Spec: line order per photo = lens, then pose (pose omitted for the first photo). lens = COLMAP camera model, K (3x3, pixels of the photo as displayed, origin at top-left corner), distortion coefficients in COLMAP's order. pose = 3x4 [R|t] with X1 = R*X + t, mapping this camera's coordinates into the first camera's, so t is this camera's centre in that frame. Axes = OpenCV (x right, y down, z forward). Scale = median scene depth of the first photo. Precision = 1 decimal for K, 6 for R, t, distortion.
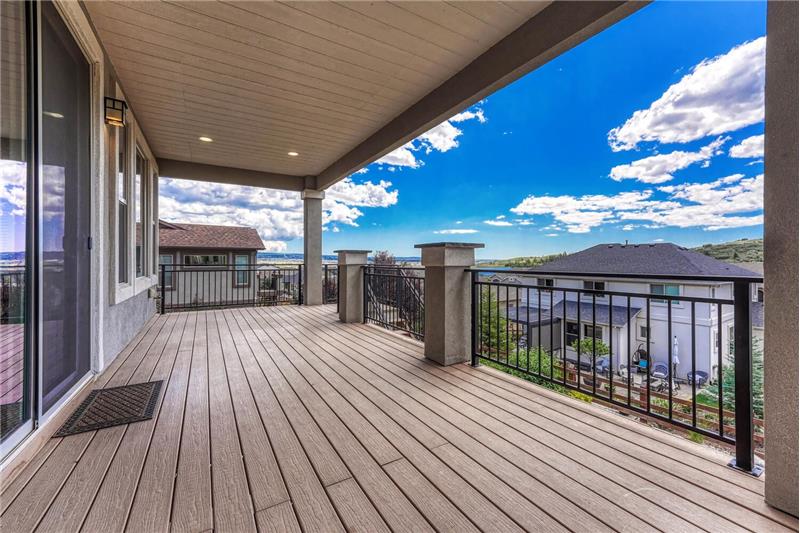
lens RADIAL K [[329.9, 0, 395.7], [0, 329.9, 263.3], [0, 0, 1]] dist [0.001558, 0.000069]
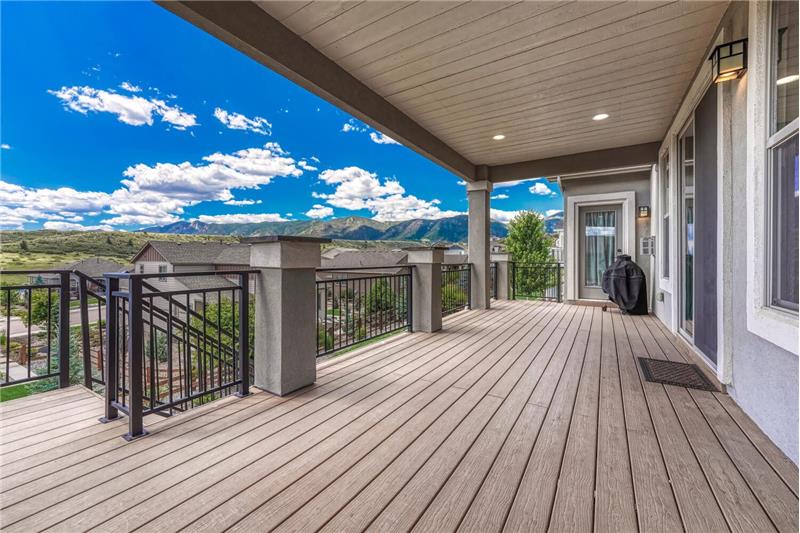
lens RADIAL K [[329.9, 0, 395.1], [0, 329.9, 261.0], [0, 0, 1]] dist [0.001558, 0.000069]
pose [[-0.448682, -0.002360, 0.893689, -0.855247], [0.006426, 0.999962, 0.005867, -0.008577], [-0.893669, 0.008376, -0.448649, 1.445984]]
